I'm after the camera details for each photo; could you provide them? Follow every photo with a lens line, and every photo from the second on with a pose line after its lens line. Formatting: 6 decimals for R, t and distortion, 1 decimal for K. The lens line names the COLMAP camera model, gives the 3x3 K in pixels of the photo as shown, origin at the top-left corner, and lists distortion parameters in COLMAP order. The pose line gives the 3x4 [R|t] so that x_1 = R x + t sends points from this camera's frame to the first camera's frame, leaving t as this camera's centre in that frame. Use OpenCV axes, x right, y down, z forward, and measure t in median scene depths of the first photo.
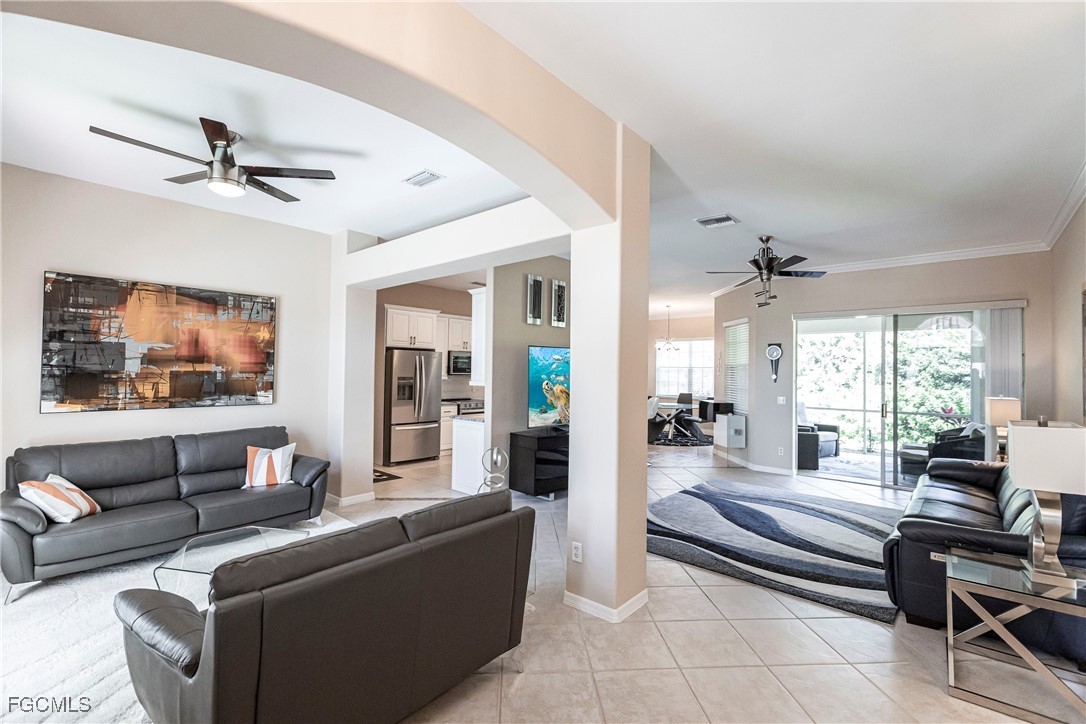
lens RADIAL K [[476.2, 0, 544.4], [0, 476.2, 361.9], [0, 0, 1]] dist [0.001214, -0.001314]
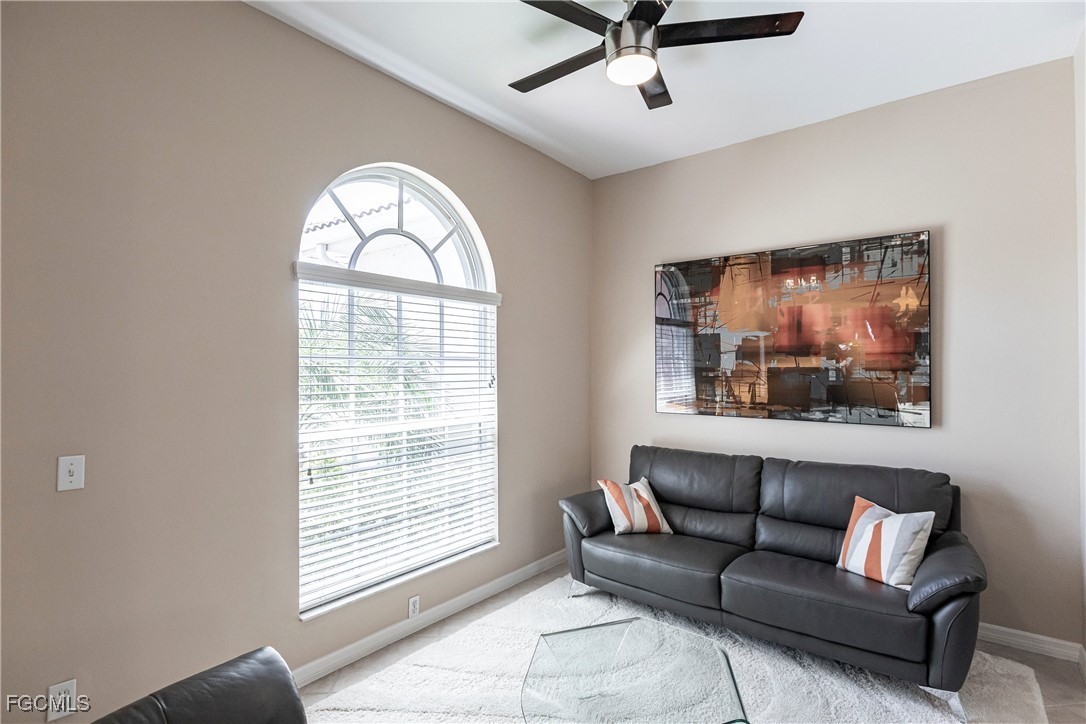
lens RADIAL K [[522.6, 0, 543.0], [0, 522.6, 362.0], [0, 0, 1]] dist [-0.000966, -0.000466]
pose [[0.053862, -0.024242, -0.998254, -0.003177], [0.017444, 0.999576, -0.023333, 0.020572], [0.998396, -0.016157, 0.054262, 0.547023]]
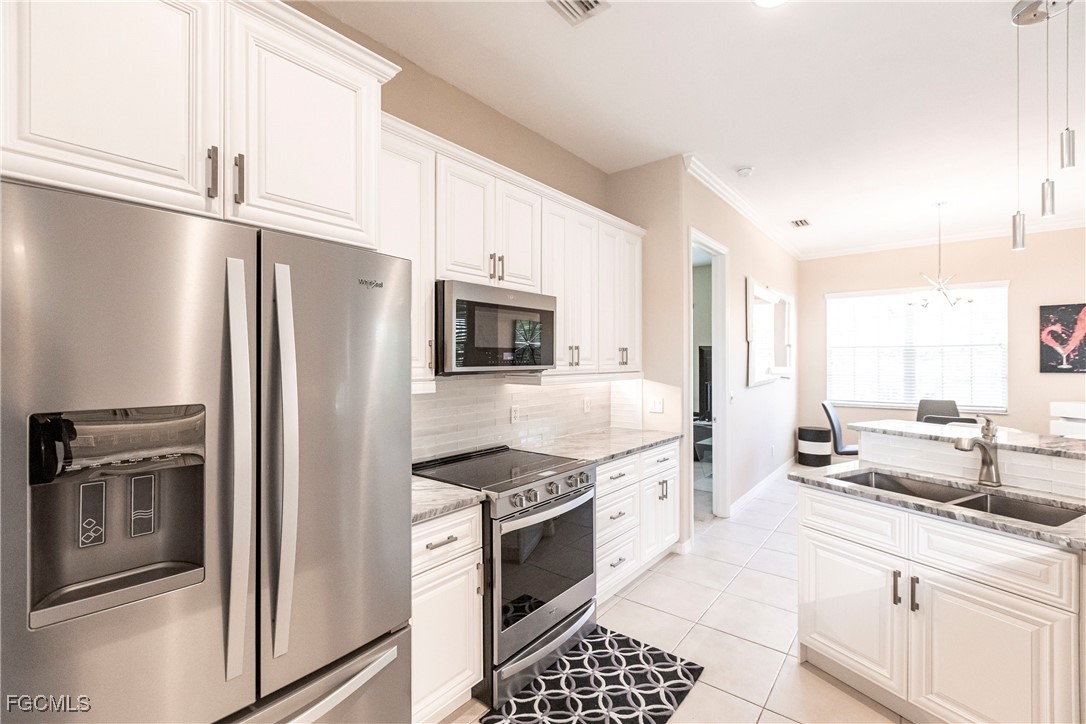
lens RADIAL K [[476.2, 0, 544.4], [0, 476.2, 361.9], [0, 0, 1]] dist [0.001214, -0.001314]
pose [[0.998433, -0.016527, 0.053472, -0.283620], [0.015259, 0.999595, 0.024040, 0.026442], [-0.053848, -0.023186, 0.998280, 1.329714]]
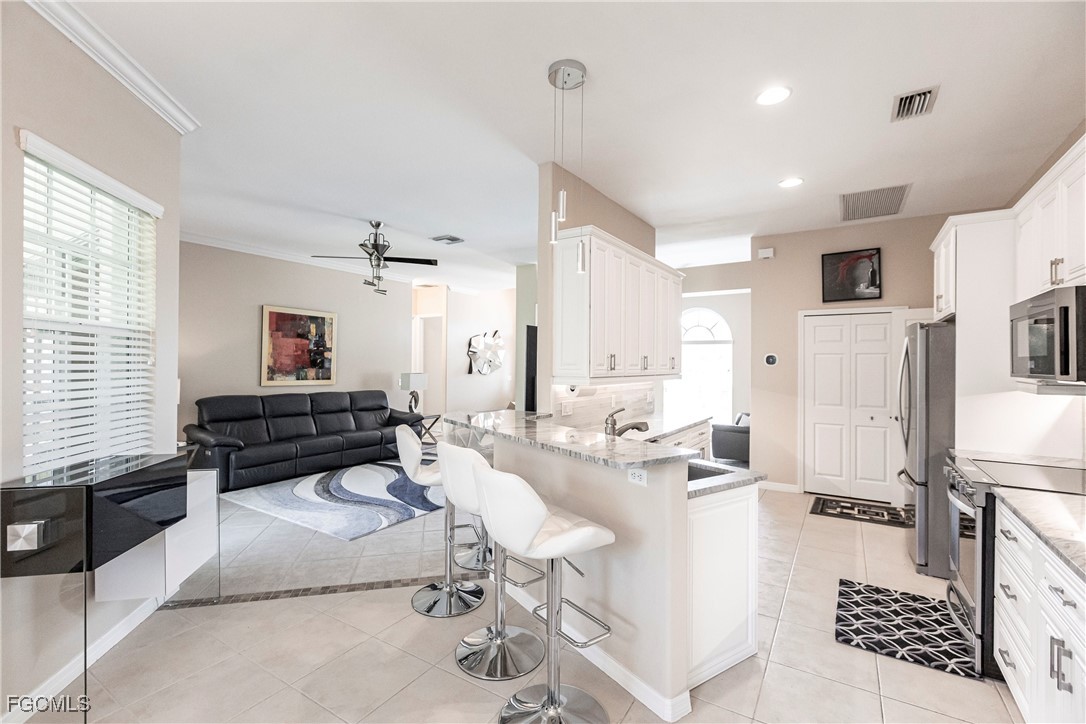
lens RADIAL K [[476.2, 0, 544.4], [0, 476.2, 361.9], [0, 0, 1]] dist [0.001214, -0.001314]
pose [[-0.987716, -0.021907, -0.154718, 0.295698], [-0.018574, 0.999564, -0.022956, 0.050484], [0.155154, -0.019801, -0.987692, 2.251995]]
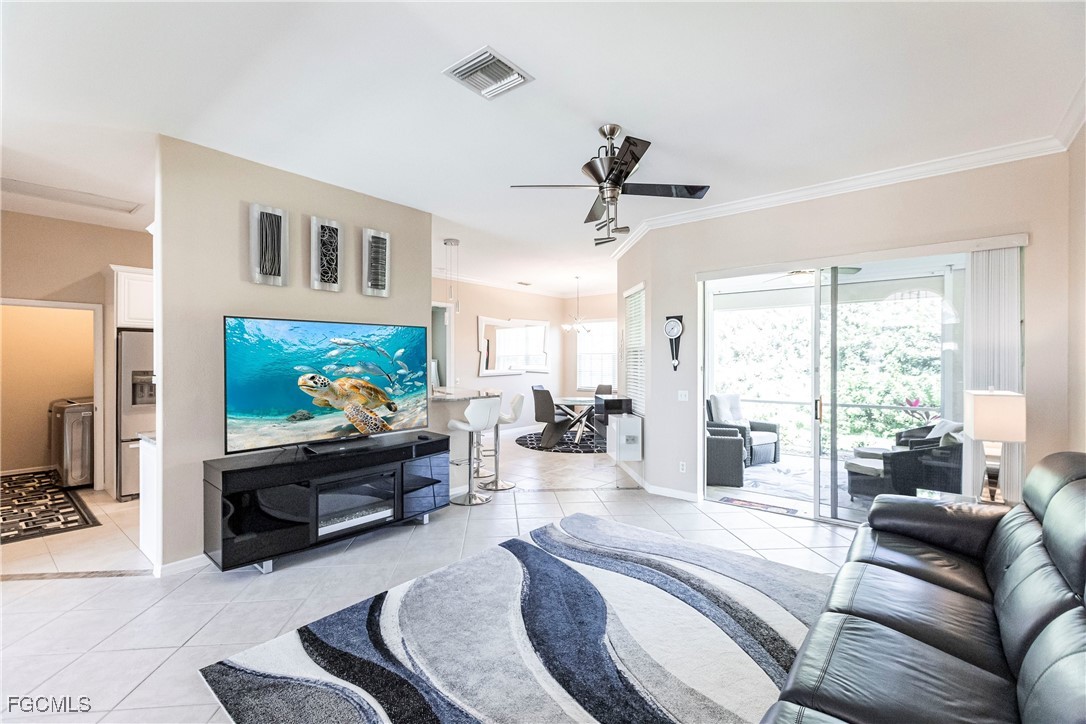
lens RADIAL K [[476.2, 0, 544.4], [0, 476.2, 361.9], [0, 0, 1]] dist [0.001214, -0.001314]
pose [[0.999258, -0.014164, 0.035818, 0.396643], [0.013436, 0.999699, 0.020510, 0.019013], [-0.036098, -0.020013, 0.999148, 0.444417]]
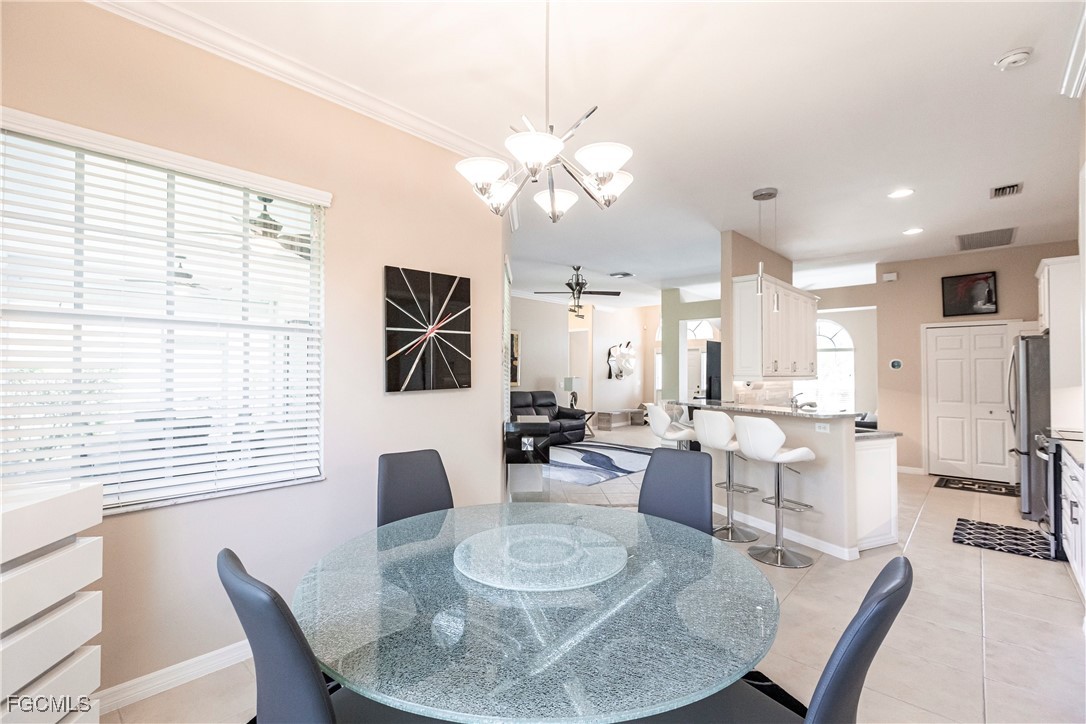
lens RADIAL K [[476.2, 0, 544.4], [0, 476.2, 361.9], [0, 0, 1]] dist [0.001214, -0.001314]
pose [[-0.999581, -0.018445, 0.022326, 0.581122], [-0.019282, 0.999096, -0.037899, 0.074475], [-0.021607, -0.038314, -0.999032, 2.624214]]
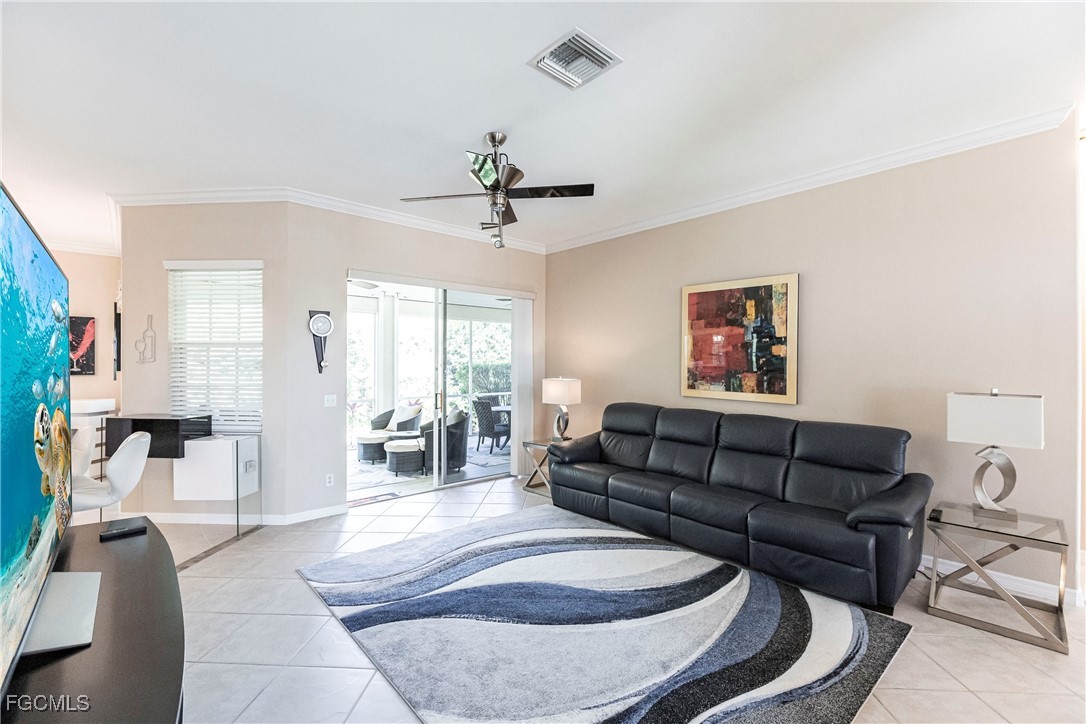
lens RADIAL K [[476.2, 0, 544.4], [0, 476.2, 361.9], [0, 0, 1]] dist [0.001214, -0.001314]
pose [[0.111930, -0.011411, 0.993651, -0.157419], [-0.016892, 0.999768, 0.013384, 0.022465], [-0.993573, -0.018283, 0.111711, 0.957899]]
